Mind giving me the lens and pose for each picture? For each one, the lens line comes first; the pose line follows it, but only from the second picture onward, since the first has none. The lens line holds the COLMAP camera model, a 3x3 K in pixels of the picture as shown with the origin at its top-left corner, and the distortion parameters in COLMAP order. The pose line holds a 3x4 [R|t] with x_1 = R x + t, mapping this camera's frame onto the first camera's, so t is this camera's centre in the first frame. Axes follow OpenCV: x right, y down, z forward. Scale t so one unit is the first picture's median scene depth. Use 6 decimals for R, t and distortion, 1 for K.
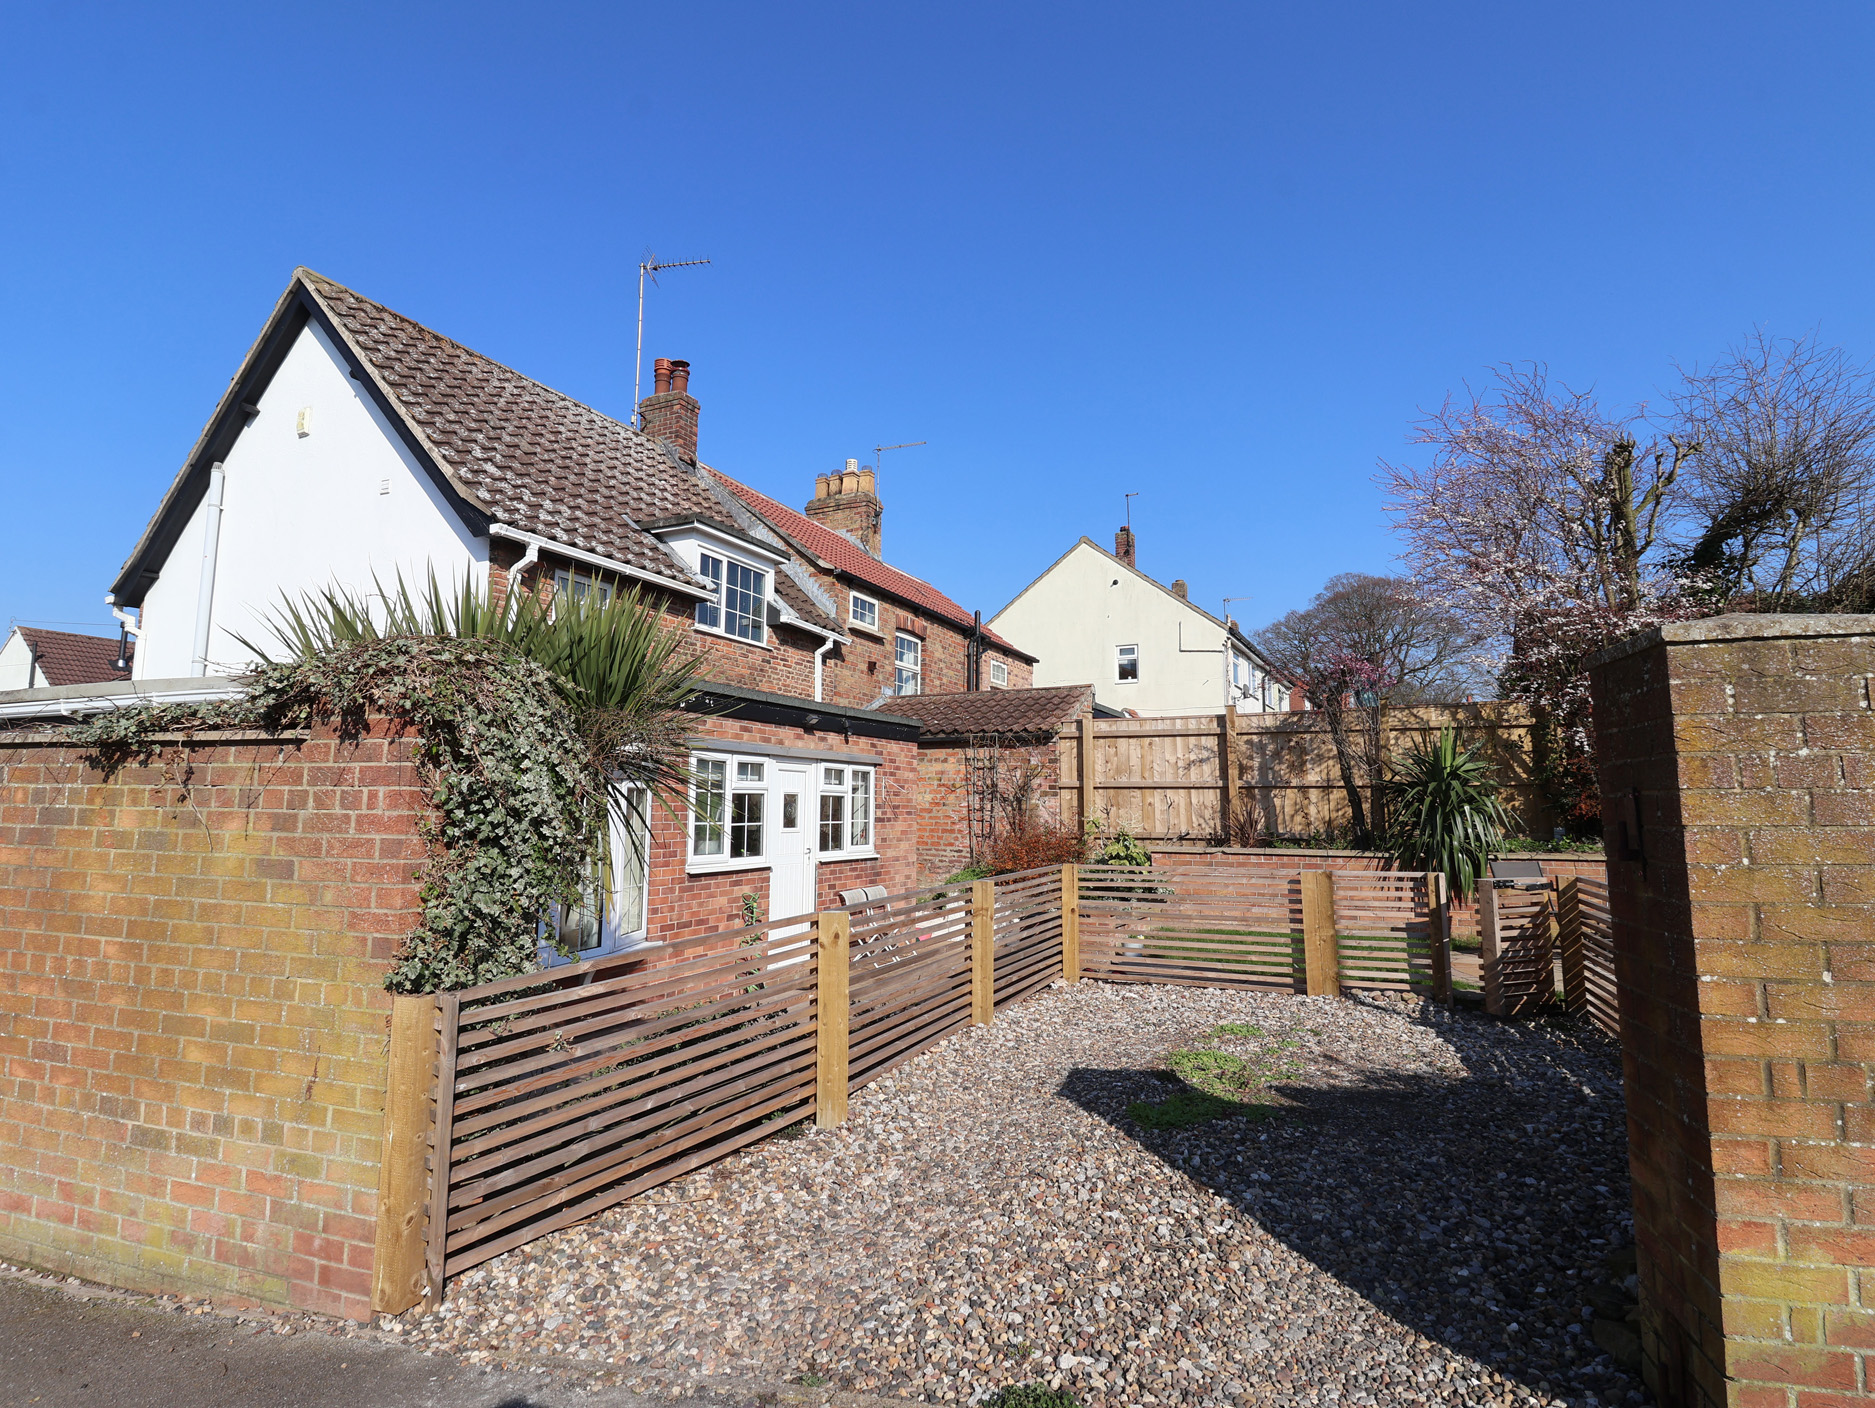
lens RADIAL K [[968.6, 0, 932.4], [0, 968.6, 699.8], [0, 0, 1]] dist [-0.004922, -0.010738]
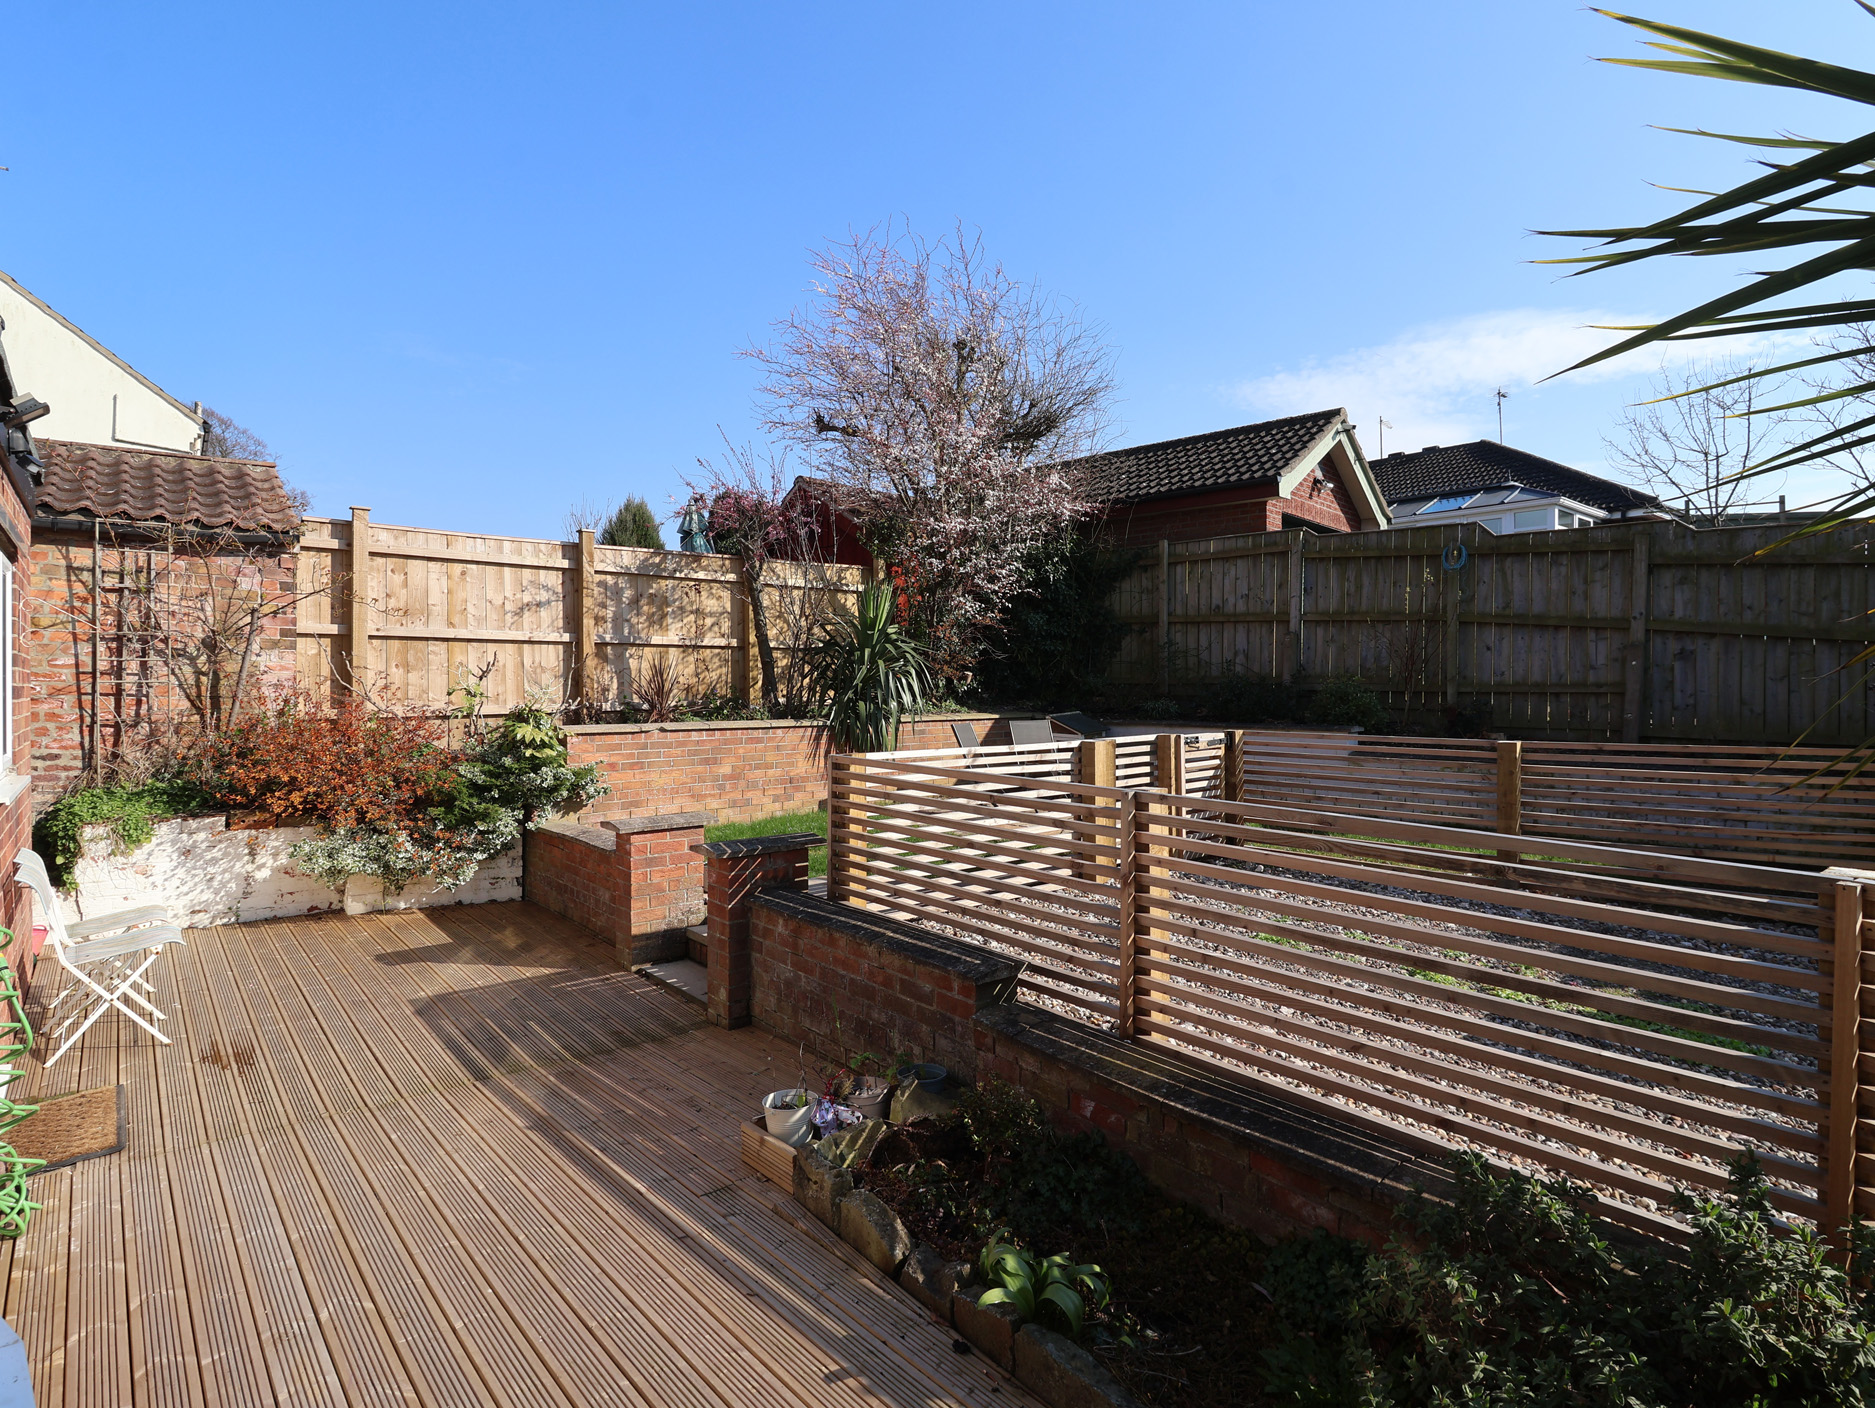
lens RADIAL K [[968.6, 0, 937.4], [0, 968.6, 701.4], [0, 0, 1]] dist [-0.004922, -0.010738]
pose [[0.404408, -0.021049, 0.914337, -0.252003], [-0.100637, 0.992640, 0.067363, 0.056554], [-0.909025, -0.119258, 0.399313, 0.446789]]
